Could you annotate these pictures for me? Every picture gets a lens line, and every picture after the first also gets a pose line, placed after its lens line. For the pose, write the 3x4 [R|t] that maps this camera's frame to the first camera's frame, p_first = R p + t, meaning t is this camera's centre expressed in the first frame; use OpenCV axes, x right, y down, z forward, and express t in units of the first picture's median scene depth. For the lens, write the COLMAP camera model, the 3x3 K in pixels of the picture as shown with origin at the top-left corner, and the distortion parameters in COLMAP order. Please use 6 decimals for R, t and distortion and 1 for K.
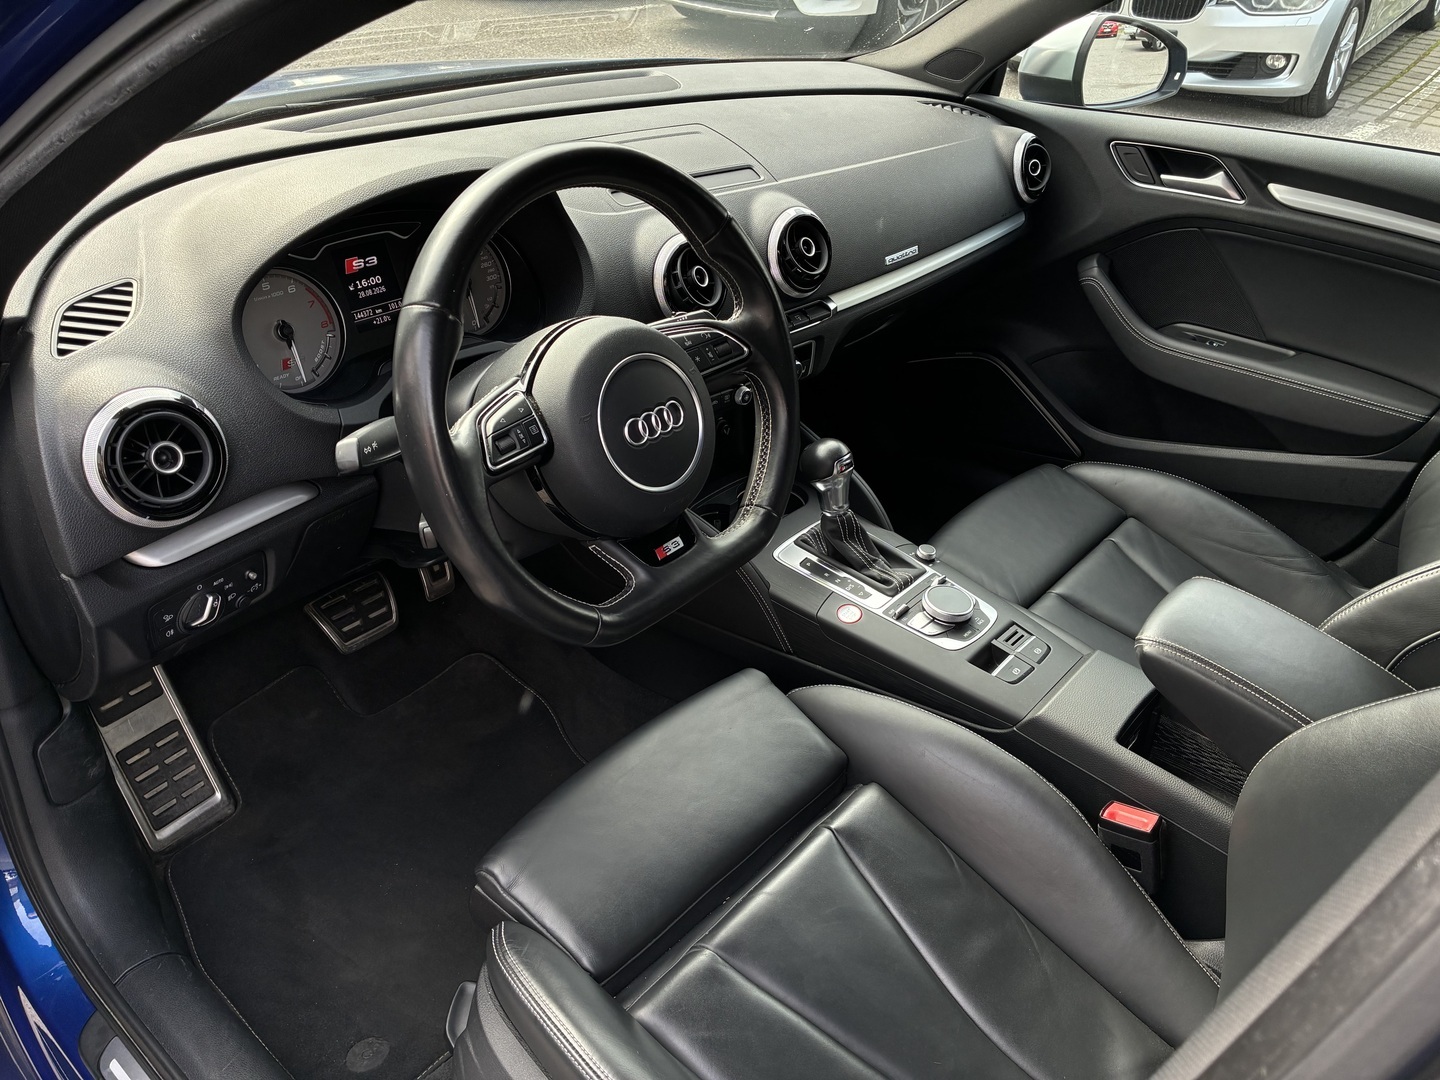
lens RADIAL K [[1079.0, 0, 723.0], [0, 1079.0, 529.4], [0, 0, 1]] dist [0.041367, -0.050729]
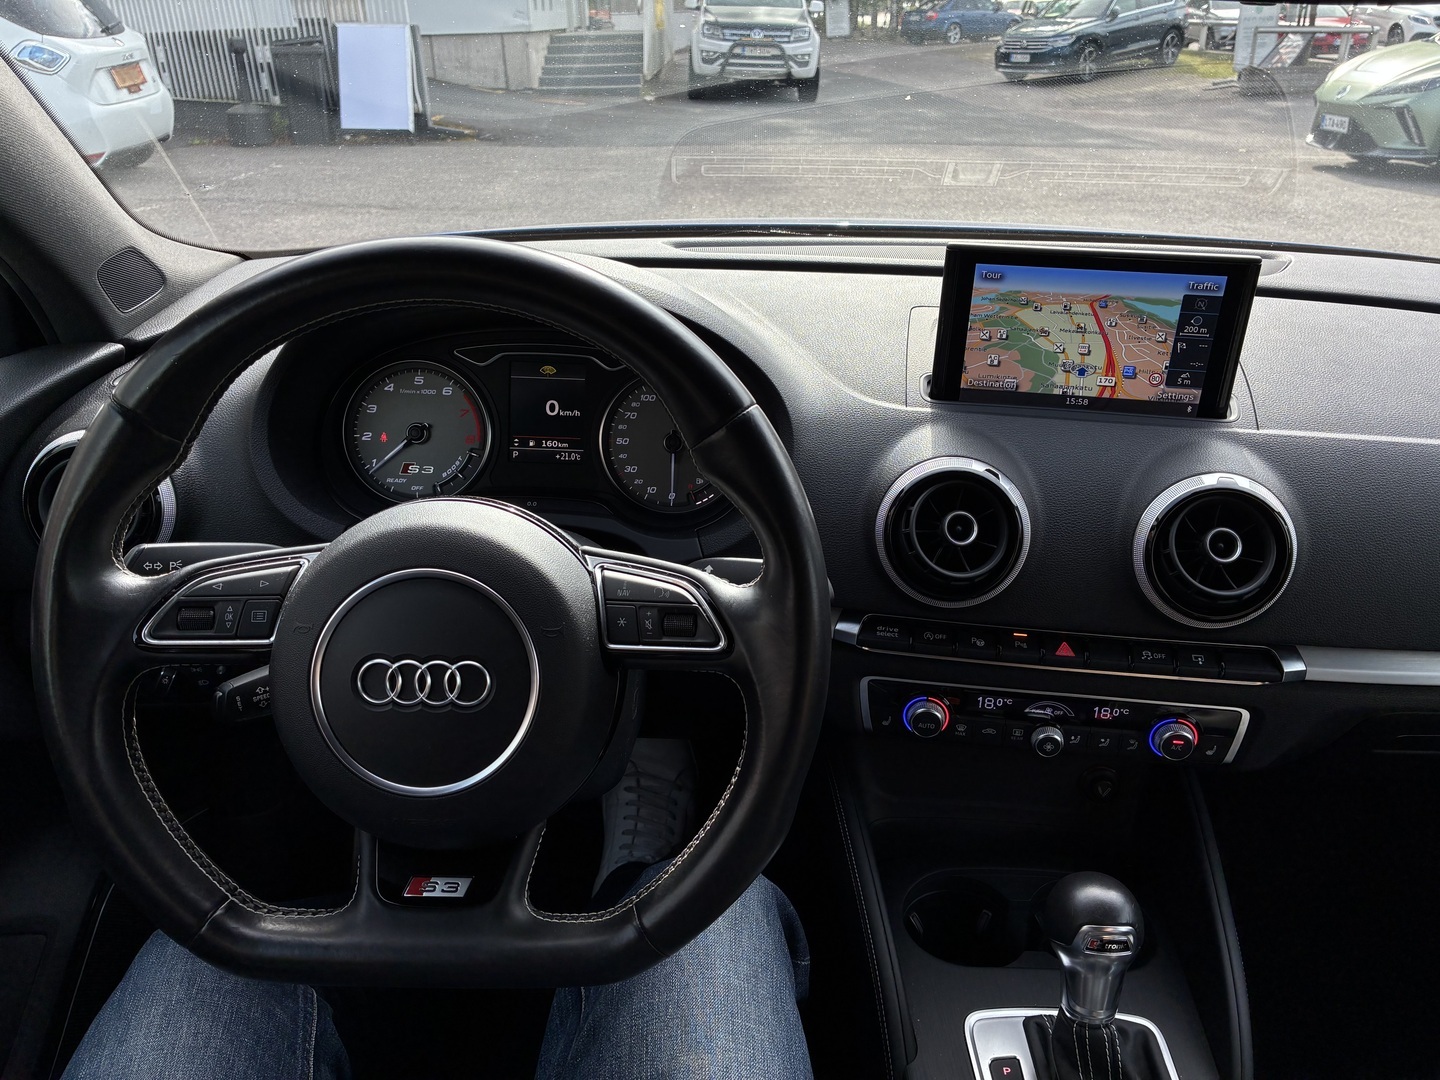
lens RADIAL K [[1079.0, 0, 718.4], [0, 1079.0, 530.6], [0, 0, 1]] dist [0.041367, -0.050729]
pose [[0.642468, 0.289420, -0.709556, 0.320769], [-0.405427, 0.914109, 0.005761, -0.175921], [0.650279, 0.283973, 0.704625, 0.466170]]
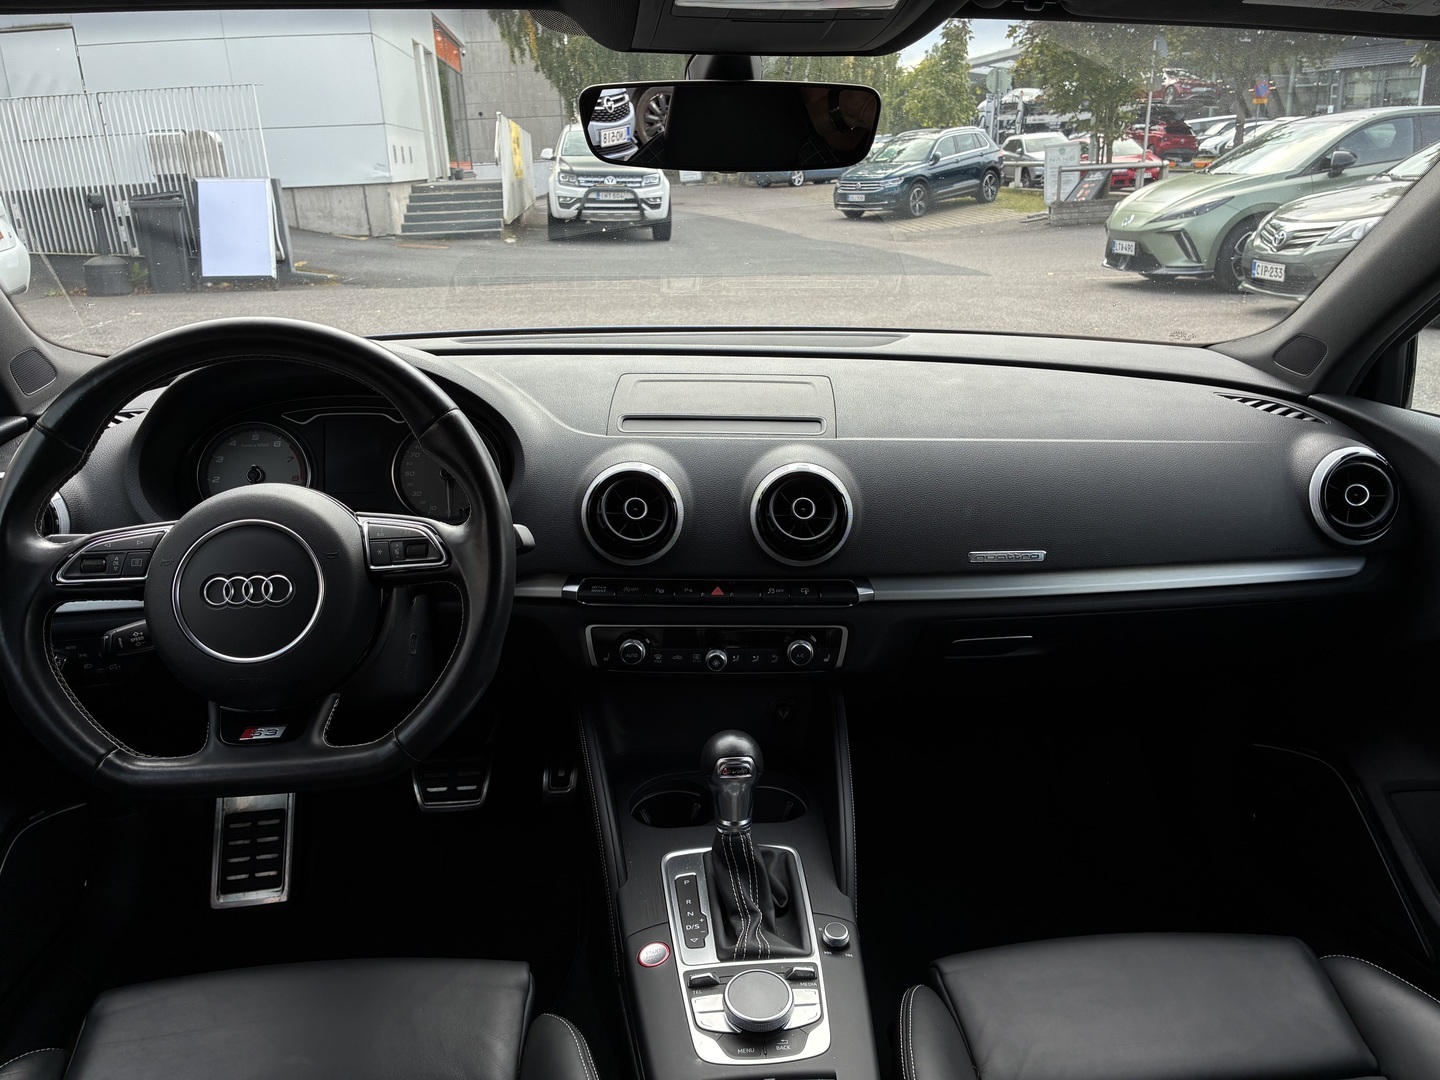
lens RADIAL K [[1079.0, 0, 714.8], [0, 1079.0, 530.7], [0, 0, 1]] dist [0.041367, -0.050729]
pose [[0.726636, 0.169206, -0.665860, 0.622147], [-0.343807, 0.928666, -0.139199, -0.110204], [0.594808, 0.330074, 0.732976, 0.372037]]
